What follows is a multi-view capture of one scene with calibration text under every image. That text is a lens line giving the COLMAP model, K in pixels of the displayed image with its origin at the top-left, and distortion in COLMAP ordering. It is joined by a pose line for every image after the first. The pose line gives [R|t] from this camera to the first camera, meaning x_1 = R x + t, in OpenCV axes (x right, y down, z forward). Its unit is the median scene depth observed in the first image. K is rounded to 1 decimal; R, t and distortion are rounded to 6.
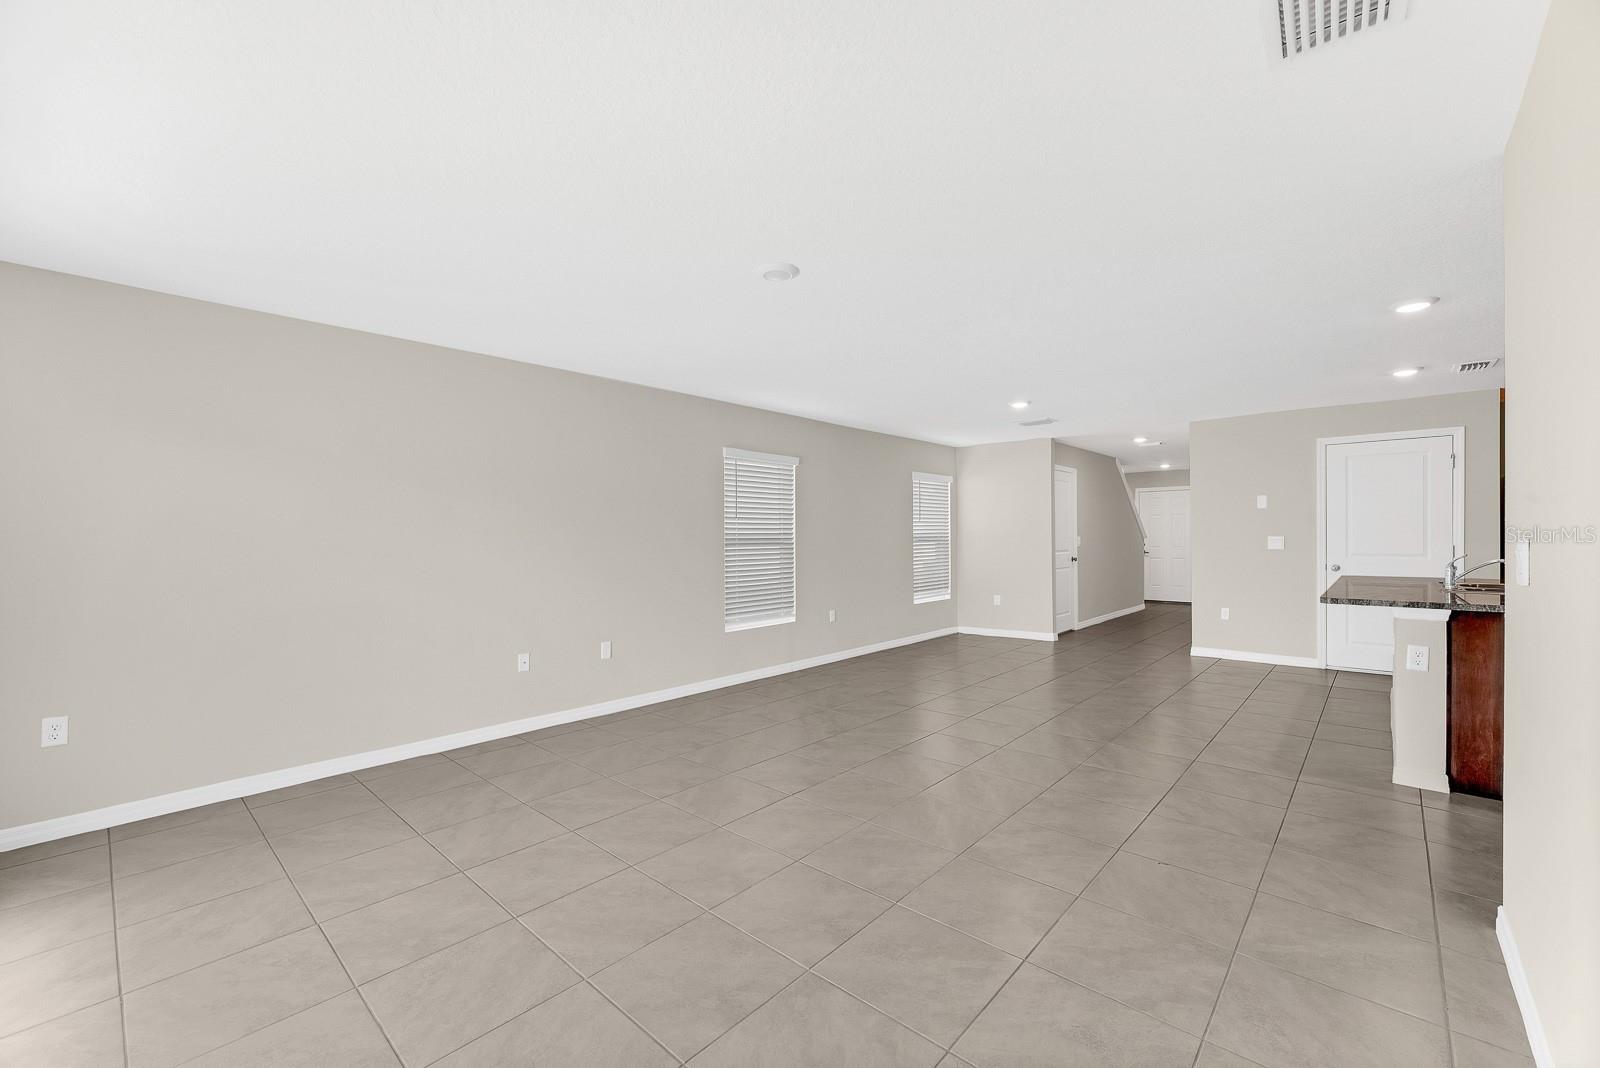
lens RADIAL K [[648.3, 0, 801.9], [0, 648.3, 547.4], [0, 0, 1]] dist [-0.001045, -0.000144]
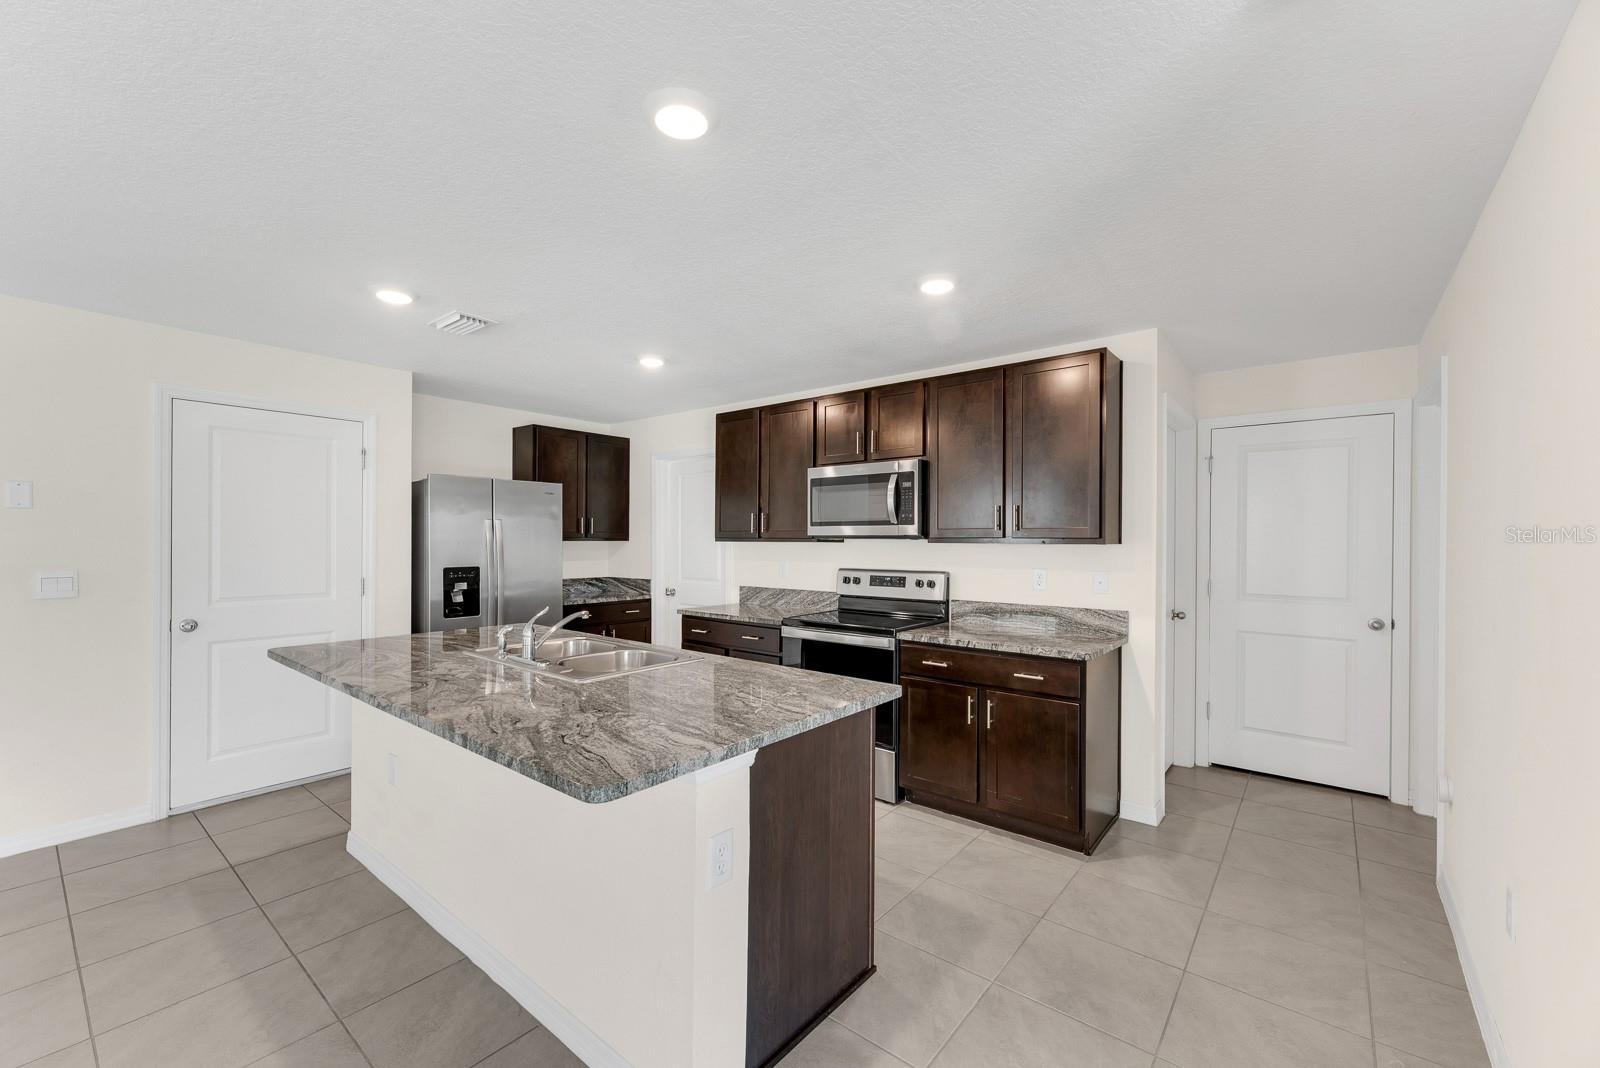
lens RADIAL K [[646.1, 0, 791.4], [0, 646.1, 537.0], [0, 0, 1]] dist [-0.000562, -0.000255]
pose [[-0.048152, 0.011643, 0.998772, 0.293620], [0.011388, 0.999873, -0.011107, -0.035476], [-0.998775, 0.010839, -0.048278, 0.578464]]
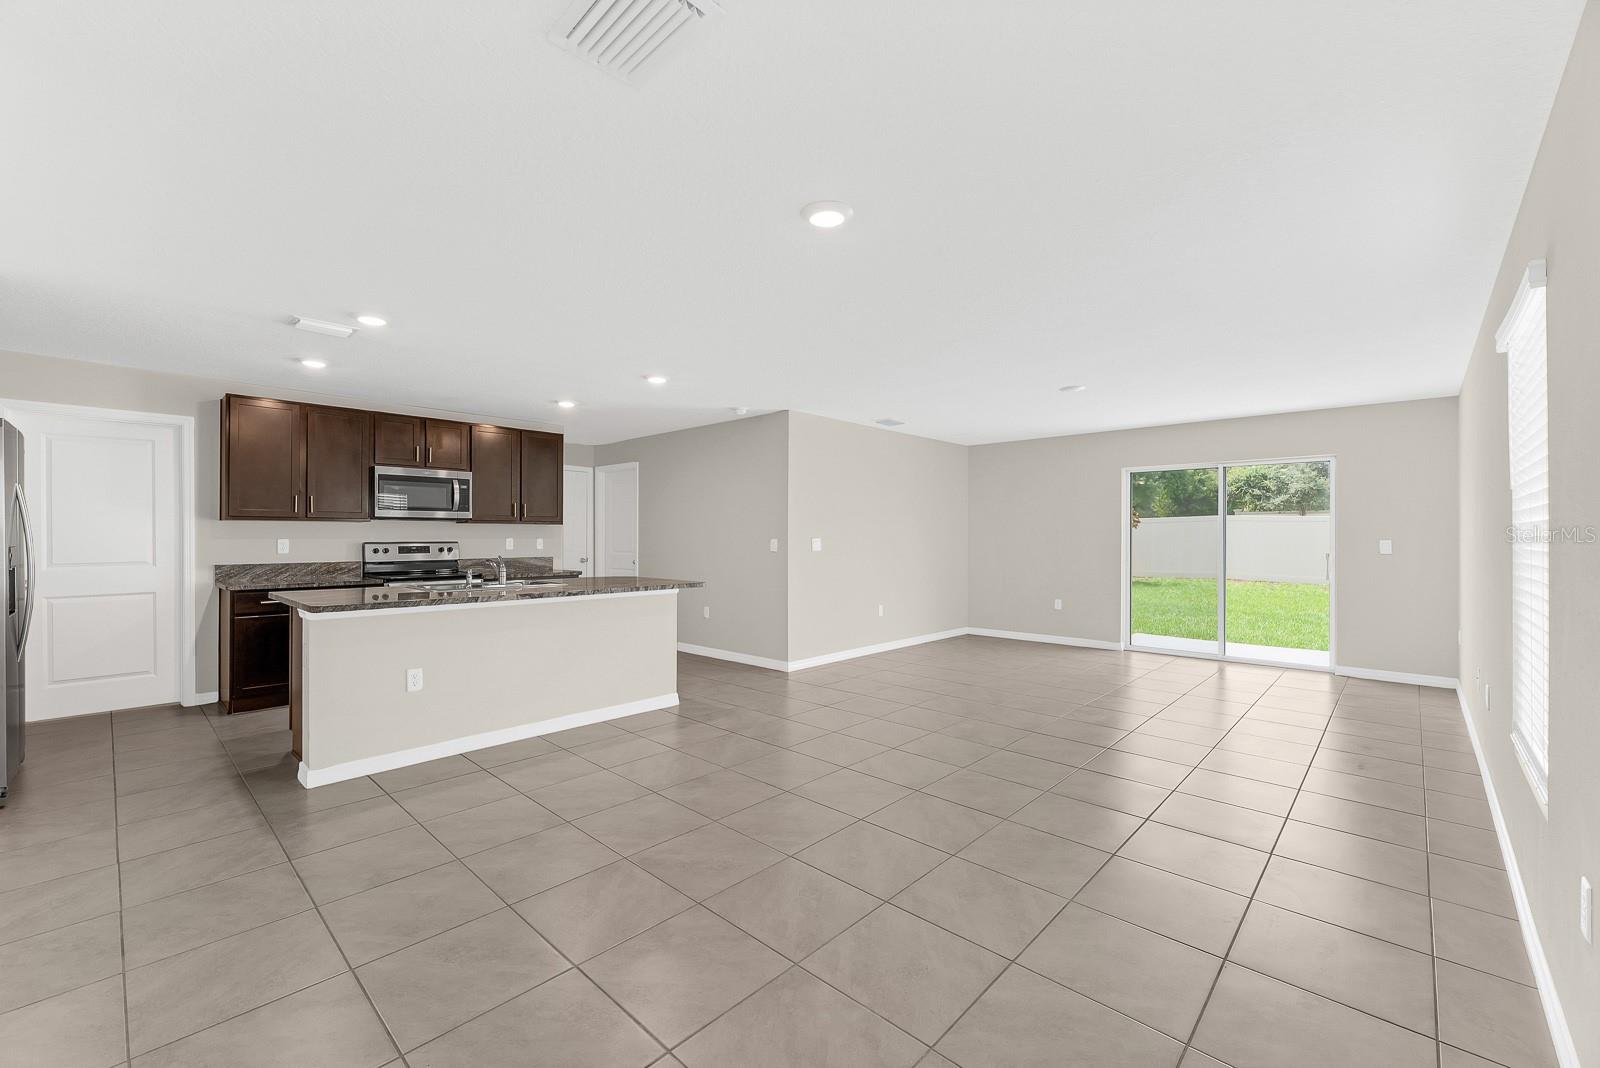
lens RADIAL K [[646.1, 0, 791.4], [0, 646.1, 537.0], [0, 0, 1]] dist [-0.000562, -0.000255]
pose [[-0.999727, 0.008176, 0.021866, 0.383755], [0.008484, 0.999865, 0.014036, -0.022267], [-0.021748, 0.014218, -0.999662, 1.506315]]
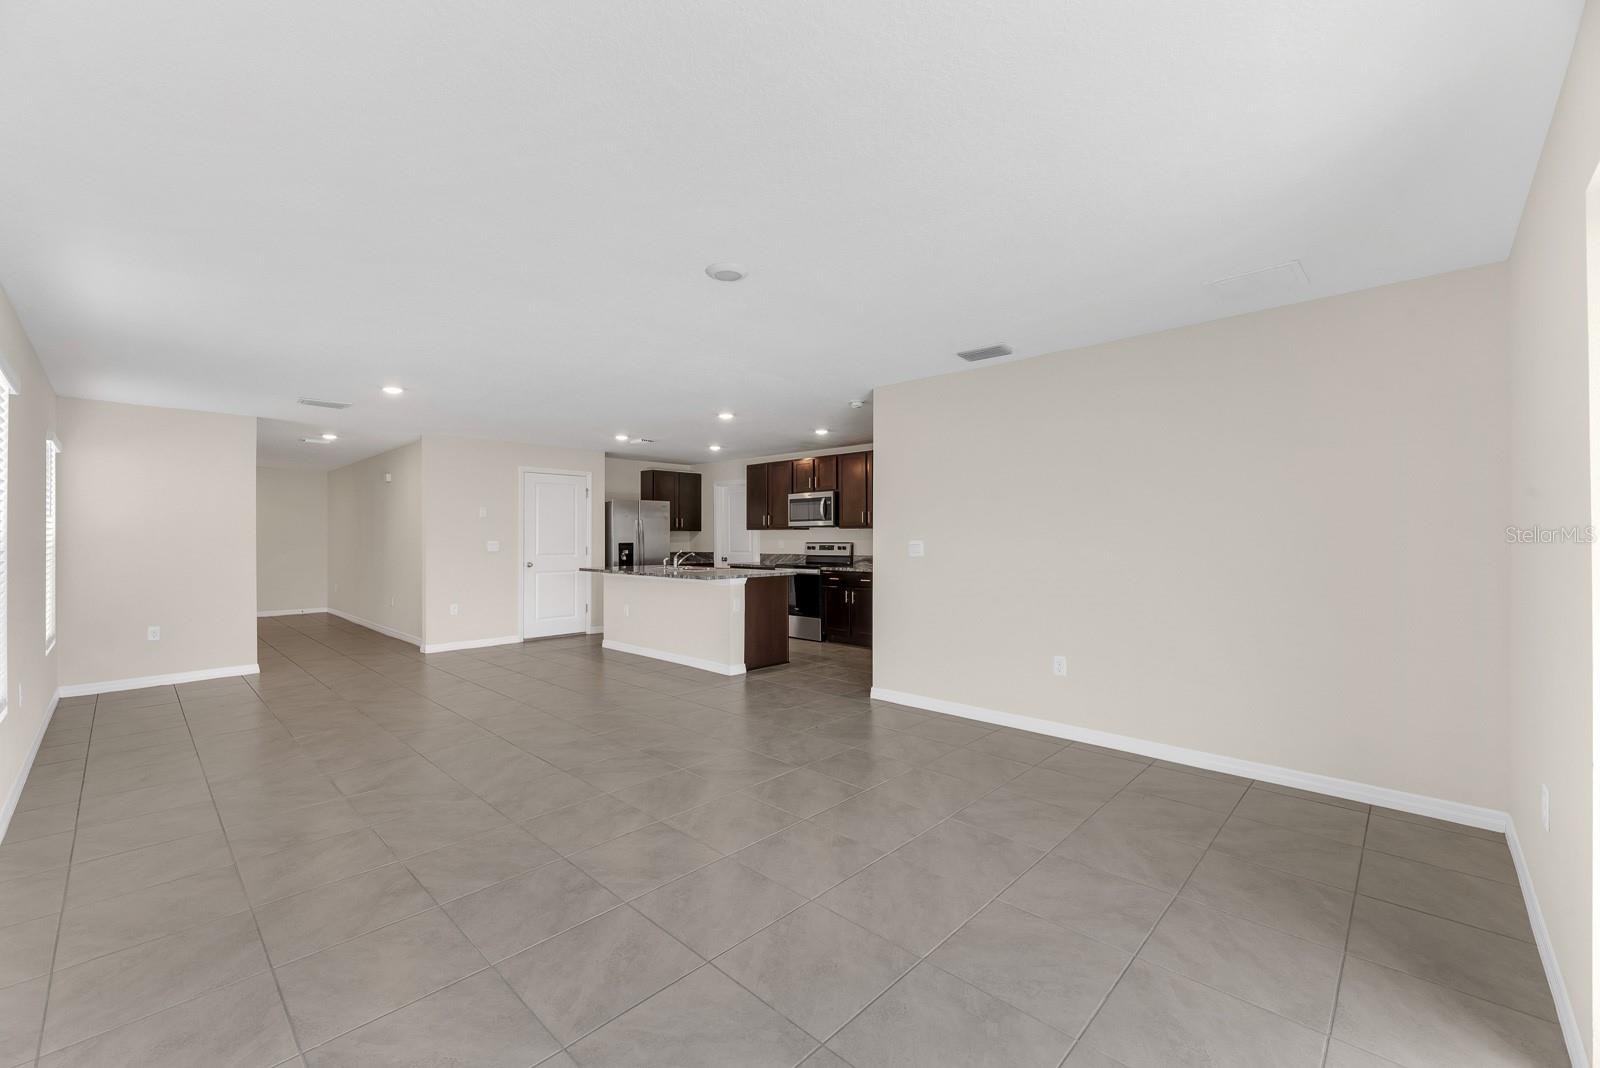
lens RADIAL K [[646.1, 0, 791.4], [0, 646.1, 537.0], [0, 0, 1]] dist [-0.000562, -0.000255]
pose [[0.034810, 0.010173, 0.999342, -0.543807], [0.017218, 0.999794, -0.010777, -0.001513], [-0.999246, 0.017582, 0.034627, 0.461136]]
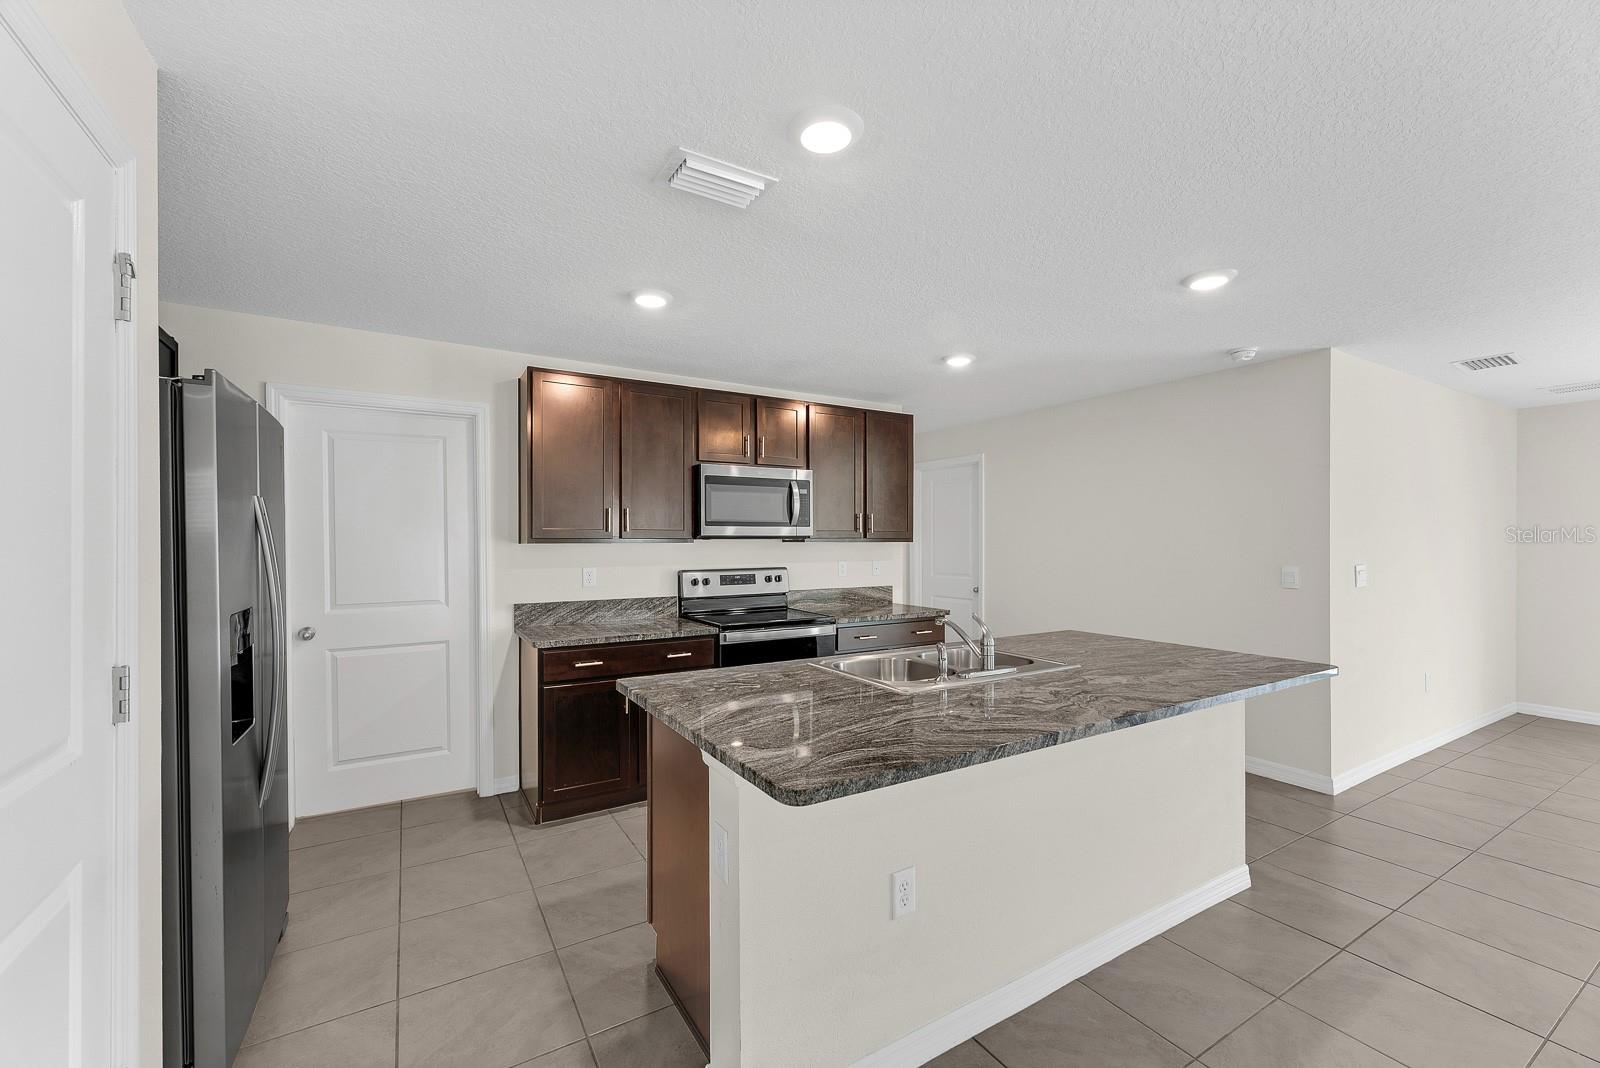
lens RADIAL K [[648.3, 0, 801.9], [0, 648.3, 547.4], [0, 0, 1]] dist [-0.001045, -0.000144]
pose [[-0.957800, 0.007824, 0.287330, 0.741003], [0.014367, 0.999683, 0.020669, -0.045576], [-0.287077, 0.023925, -0.957609, 1.167156]]
